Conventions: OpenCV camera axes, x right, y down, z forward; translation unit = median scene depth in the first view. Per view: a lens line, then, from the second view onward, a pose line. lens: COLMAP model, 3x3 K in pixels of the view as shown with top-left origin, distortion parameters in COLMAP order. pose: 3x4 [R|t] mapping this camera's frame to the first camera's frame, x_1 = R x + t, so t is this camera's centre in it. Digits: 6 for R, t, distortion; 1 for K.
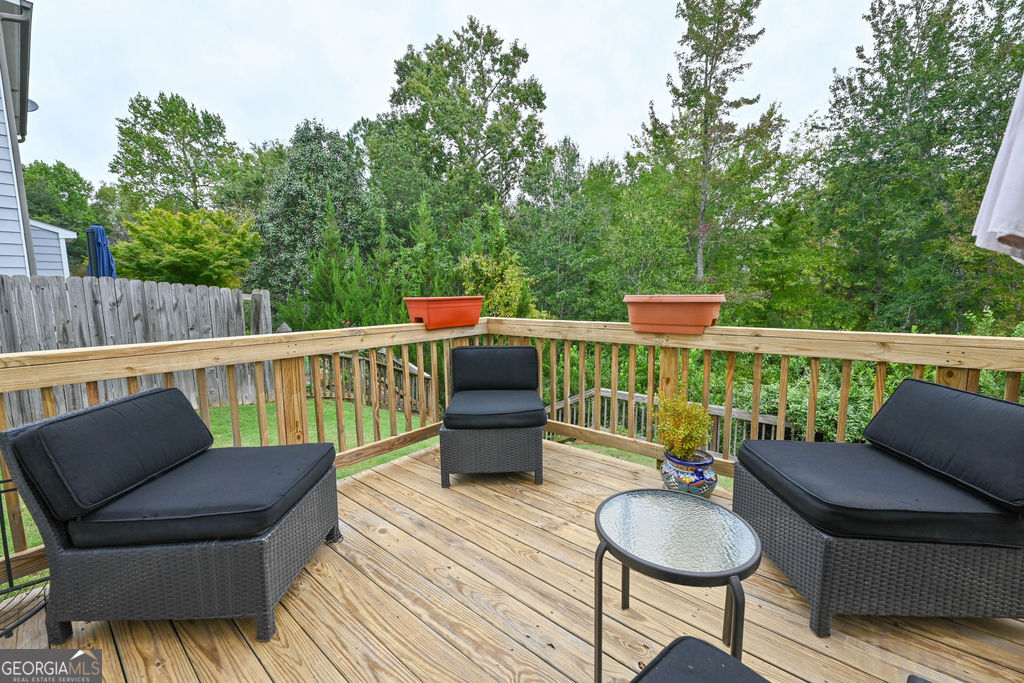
lens RADIAL K [[422.6, 0, 511.7], [0, 422.6, 324.2], [0, 0, 1]] dist [-0.017097, 0.007193]
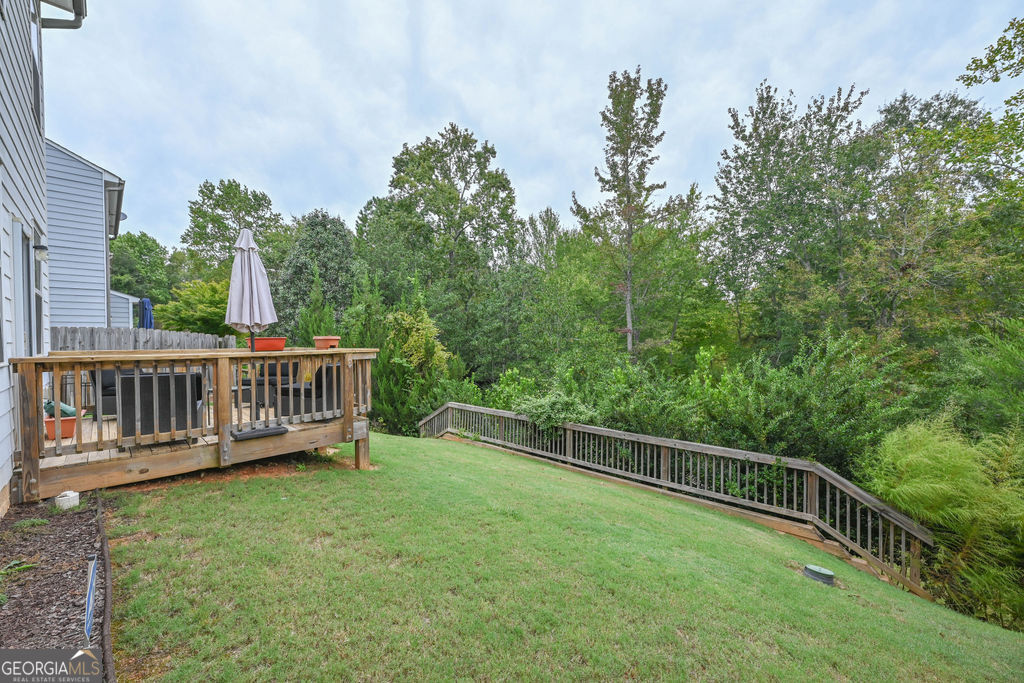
lens RADIAL K [[407.3, 0, 510.2], [0, 407.3, 342.2], [0, 0, 1]] dist [-0.000416, 0.000251]
pose [[0.996022, 0.009755, -0.088567, 0.188650], [-0.016057, 0.997366, -0.070733, 0.012129], [0.087644, 0.071874, 0.993556, -0.151905]]
